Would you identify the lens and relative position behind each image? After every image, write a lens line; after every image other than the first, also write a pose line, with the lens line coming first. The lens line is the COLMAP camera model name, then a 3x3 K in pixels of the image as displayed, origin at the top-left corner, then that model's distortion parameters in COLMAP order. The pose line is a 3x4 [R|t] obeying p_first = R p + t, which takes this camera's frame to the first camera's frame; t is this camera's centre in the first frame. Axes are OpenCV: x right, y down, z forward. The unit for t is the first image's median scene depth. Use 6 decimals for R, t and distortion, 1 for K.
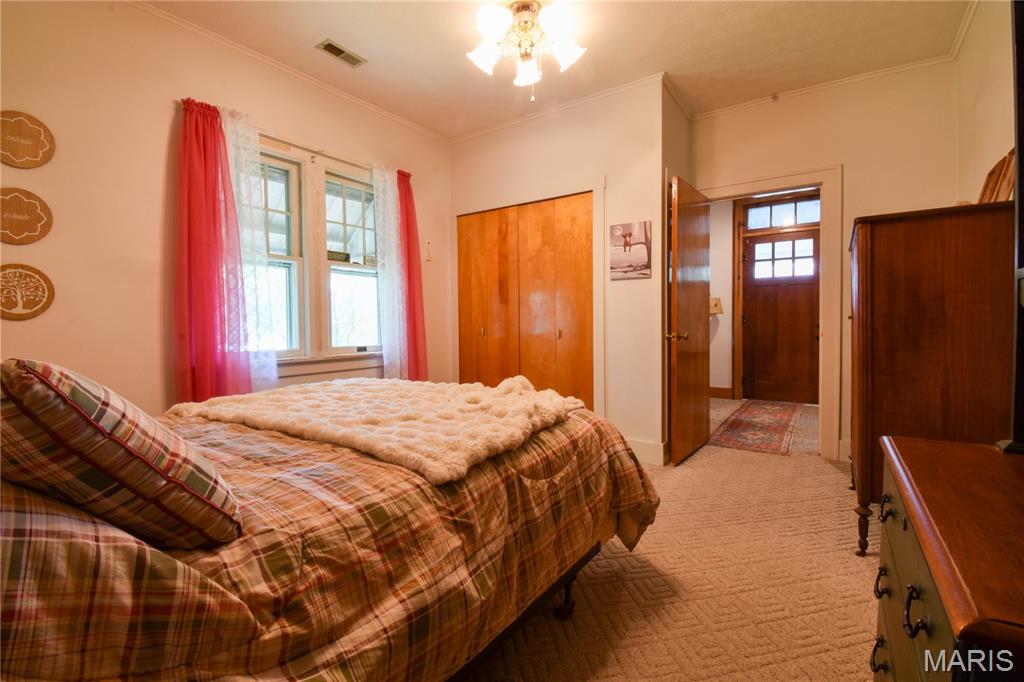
lens RADIAL K [[449.9, 0, 513.7], [0, 449.9, 334.5], [0, 0, 1]] dist [0.022708, -0.028019]
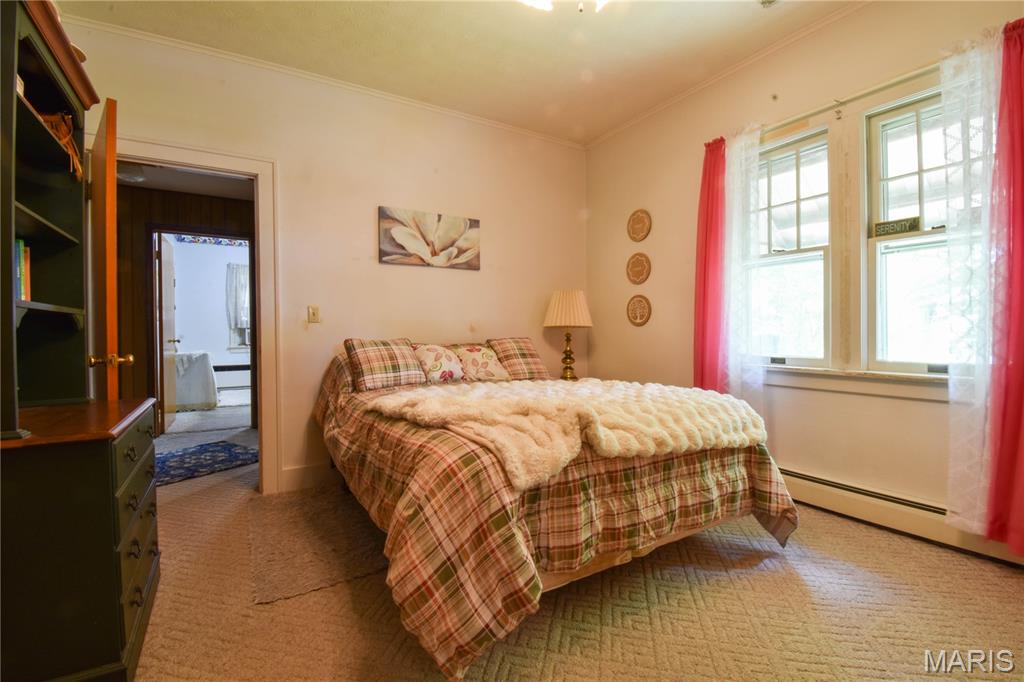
lens RADIAL K [[449.9, 0, 513.7], [0, 449.9, 334.5], [0, 0, 1]] dist [0.022708, -0.028019]
pose [[-0.393566, 0.020994, -0.919056, 0.482366], [-0.010281, 0.999576, 0.027235, -0.026626], [0.919239, 0.020168, -0.393184, 0.780935]]
